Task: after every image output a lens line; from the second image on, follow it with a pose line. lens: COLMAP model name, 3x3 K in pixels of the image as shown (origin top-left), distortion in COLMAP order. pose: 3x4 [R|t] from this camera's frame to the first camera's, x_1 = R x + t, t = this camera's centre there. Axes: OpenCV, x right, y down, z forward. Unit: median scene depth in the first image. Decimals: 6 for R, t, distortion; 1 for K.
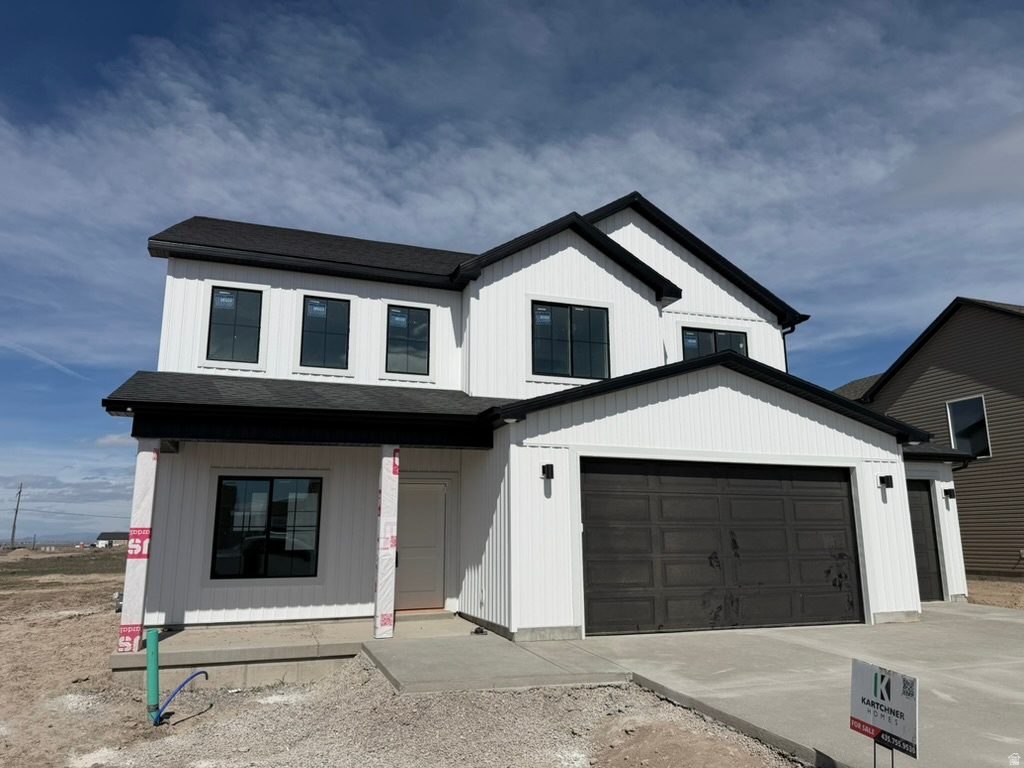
lens RADIAL K [[702.0, 0, 512.0], [0, 702.0, 384.0], [0, 0, 1]] dist [0.135778, -0.232301]
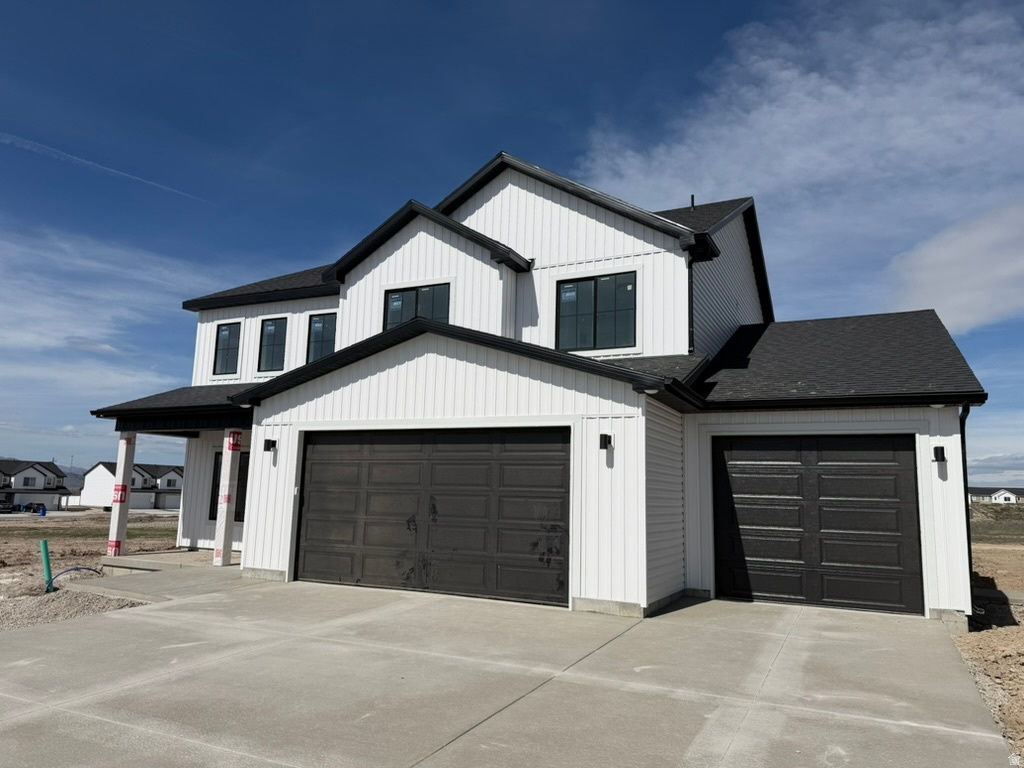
lens RADIAL K [[702.0, 0, 512.0], [0, 702.0, 384.0], [0, 0, 1]] dist [0.135778, -0.232301]
pose [[0.706712, -0.086496, -0.702194, 1.121082], [0.116830, 0.993141, -0.004752, 0.068358], [0.697789, -0.078679, 0.711969, 0.388369]]
